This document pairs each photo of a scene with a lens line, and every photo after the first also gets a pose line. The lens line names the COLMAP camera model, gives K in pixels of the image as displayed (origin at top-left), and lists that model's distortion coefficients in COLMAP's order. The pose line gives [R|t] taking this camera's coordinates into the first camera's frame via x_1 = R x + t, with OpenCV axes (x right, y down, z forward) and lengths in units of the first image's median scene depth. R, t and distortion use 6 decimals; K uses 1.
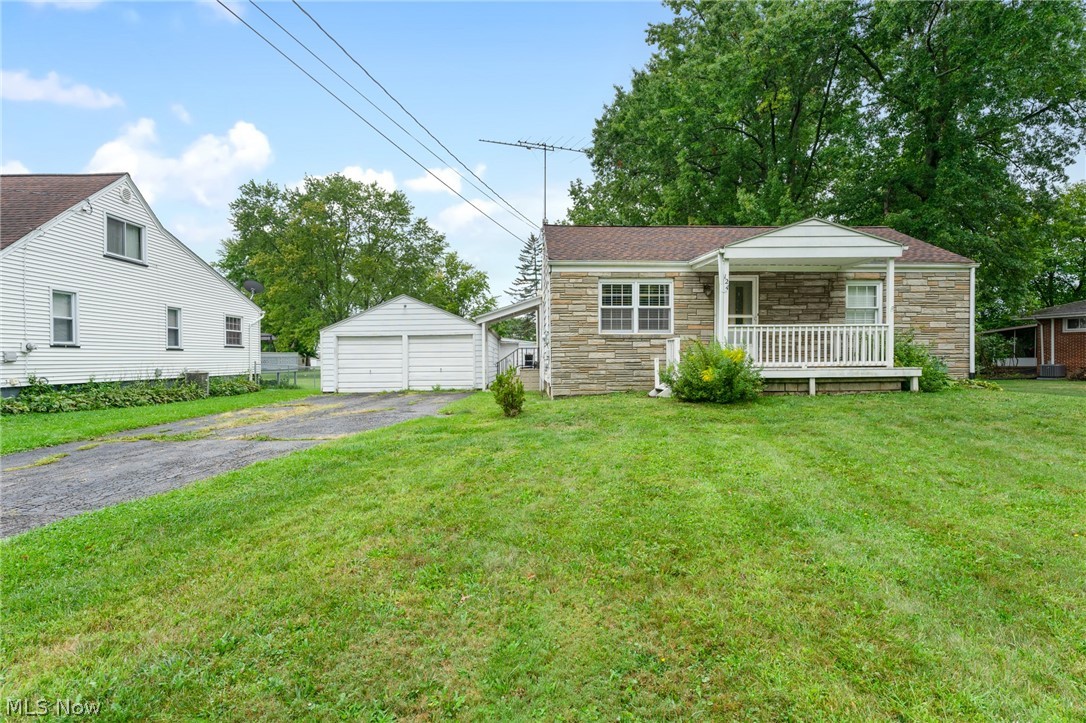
lens RADIAL K [[531.5, 0, 545.7], [0, 531.5, 363.0], [0, 0, 1]] dist [-0.002891, 0.000151]
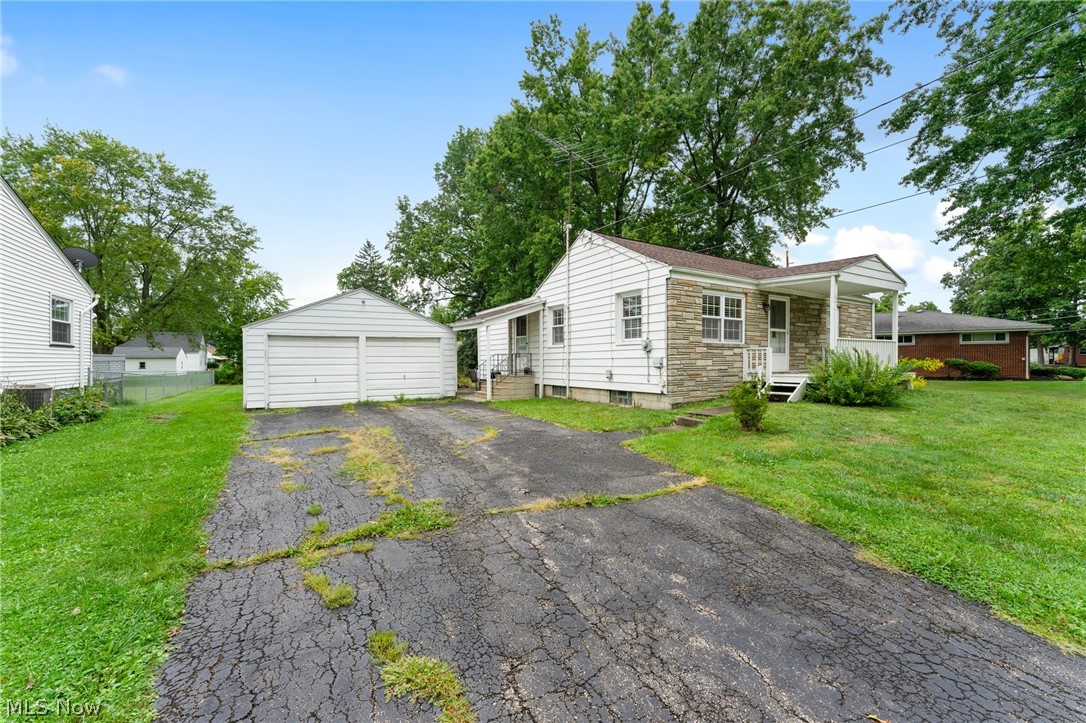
lens RADIAL K [[437.5, 0, 548.1], [0, 437.5, 360.4], [0, 0, 1]] dist [0.001072, -0.000490]
pose [[0.867358, 0.004321, 0.497666, -0.568568], [0.001275, 0.999940, -0.010905, -0.009862], [-0.497683, 0.010093, 0.867300, 0.401828]]
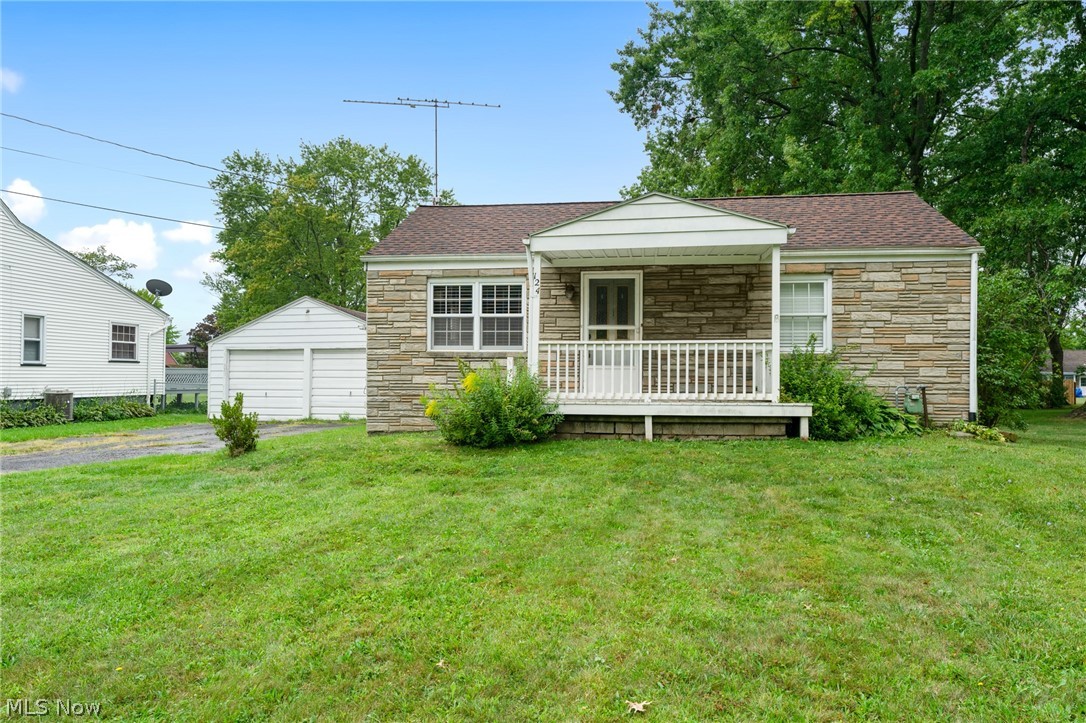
lens RADIAL K [[741.5, 0, 543.1], [0, 741.5, 364.5], [0, 0, 1]] dist [0.000913, 0.002483]
pose [[0.981776, 0.007722, -0.189884, 0.453037], [-0.012176, 0.999677, -0.022303, -0.013849], [0.189650, 0.024209, 0.981553, -0.005697]]
